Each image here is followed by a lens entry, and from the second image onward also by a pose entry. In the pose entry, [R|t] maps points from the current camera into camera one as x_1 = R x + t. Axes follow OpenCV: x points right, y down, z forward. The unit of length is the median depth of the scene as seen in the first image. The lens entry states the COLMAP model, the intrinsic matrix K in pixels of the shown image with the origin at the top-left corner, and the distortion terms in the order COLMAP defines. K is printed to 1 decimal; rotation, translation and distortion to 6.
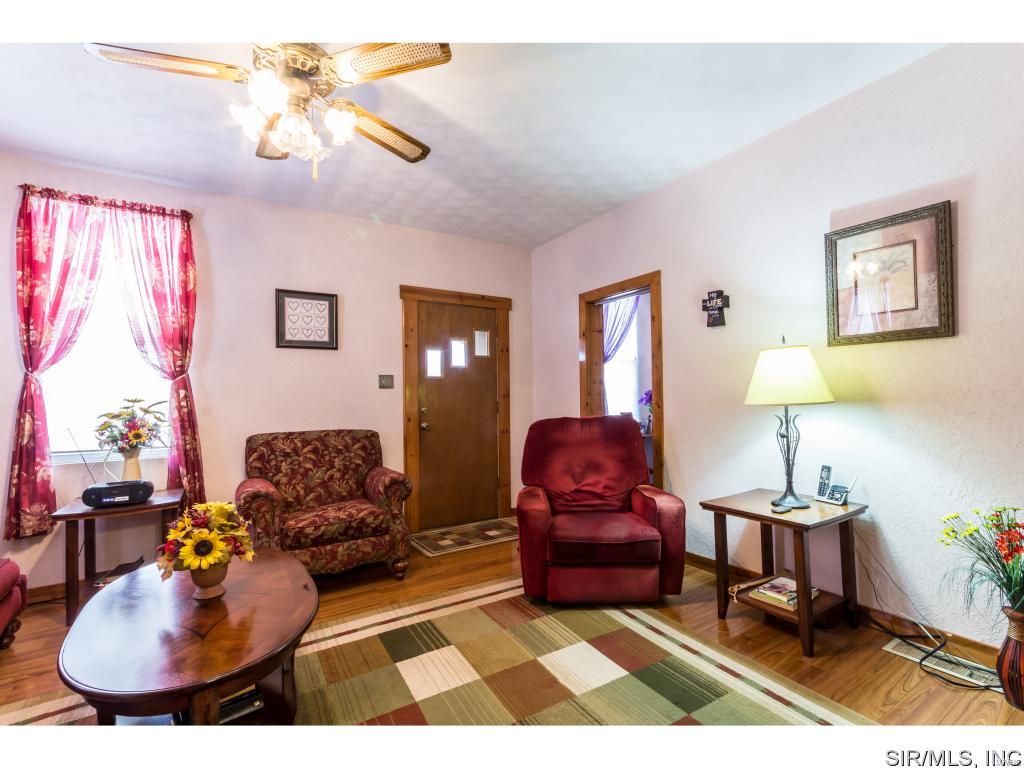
lens RADIAL K [[484.0, 0, 512.0], [0, 484.0, 384.0], [0, 0, 1]] dist [0.001575, 0.000324]
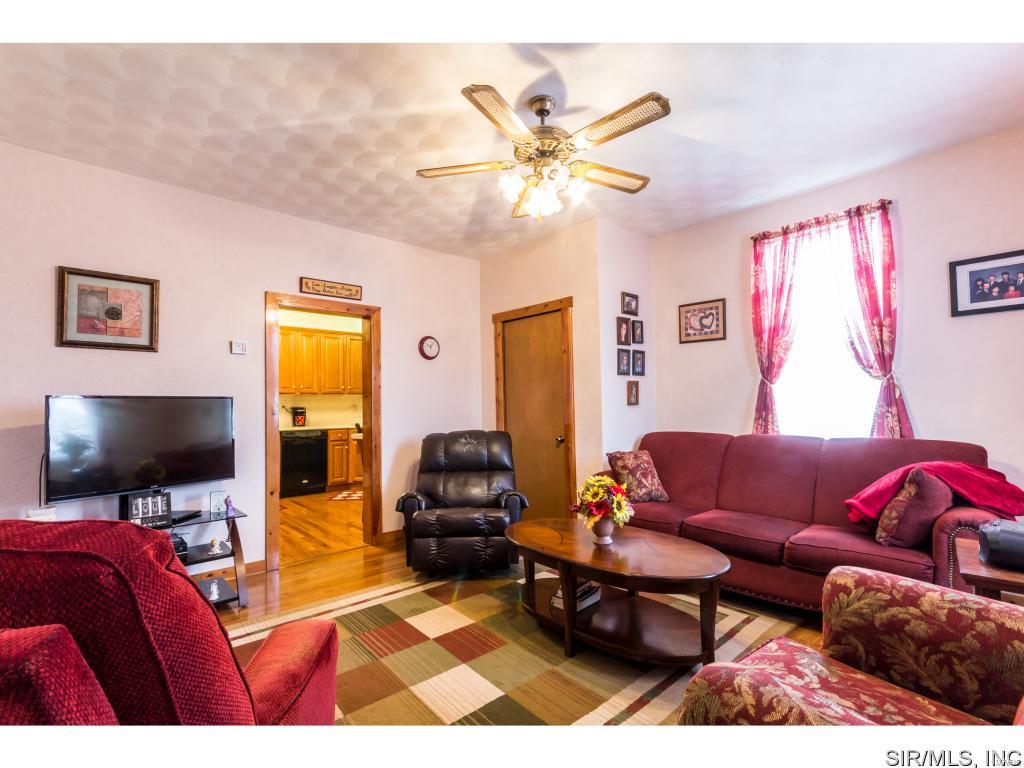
lens RADIAL K [[473.8, 0, 512.0], [0, 473.8, 384.0], [0, 0, 1]] dist [-0.001895, 0.000177]
pose [[-0.984628, 0.024936, -0.172874, -0.073943], [0.037540, 0.996839, -0.070024, 0.033954], [0.170581, -0.075437, -0.982452, 1.257746]]
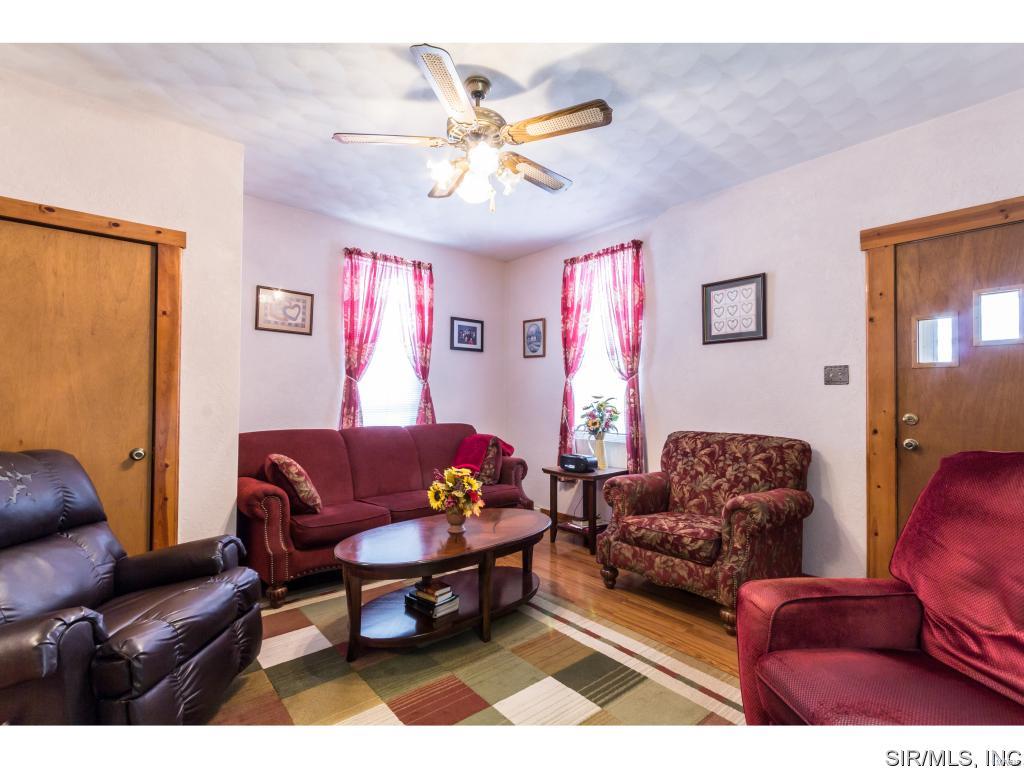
lens RADIAL K [[473.8, 0, 512.0], [0, 473.8, 384.0], [0, 0, 1]] dist [-0.001895, 0.000177]
pose [[0.144374, -0.014181, -0.989422, 0.441291], [0.021577, 0.999705, -0.011180, 0.007136], [0.989288, -0.019735, 0.144638, 0.521568]]
